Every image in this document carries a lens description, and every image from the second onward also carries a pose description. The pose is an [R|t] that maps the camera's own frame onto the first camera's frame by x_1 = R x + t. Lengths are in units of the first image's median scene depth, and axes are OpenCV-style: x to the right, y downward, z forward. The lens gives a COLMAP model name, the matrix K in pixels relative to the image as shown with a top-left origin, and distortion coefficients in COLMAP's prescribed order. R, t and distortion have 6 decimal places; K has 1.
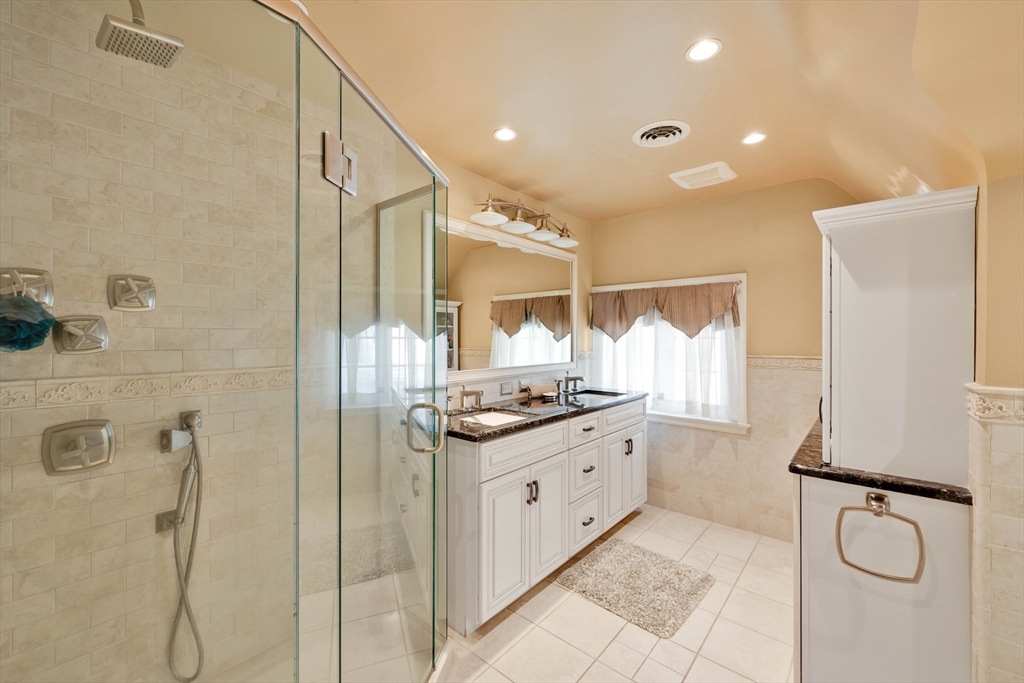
lens RADIAL K [[412.4, 0, 514.8], [0, 412.4, 338.4], [0, 0, 1]] dist [0.000830, -0.000427]
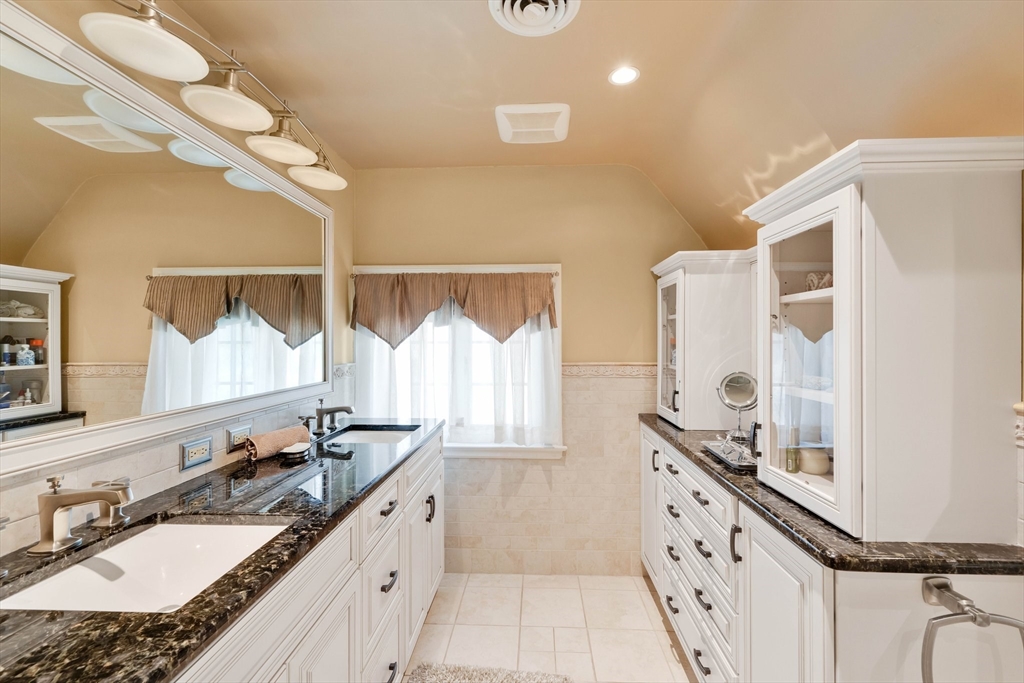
lens RADIAL K [[412.4, 0, 514.3], [0, 412.4, 339.4], [0, 0, 1]] dist [0.000830, -0.000427]
pose [[0.779382, 0.000245, 0.626549, -0.030490], [0.003337, 0.999984, -0.004542, -0.002946], [-0.626540, 0.005631, 0.779369, 0.388985]]
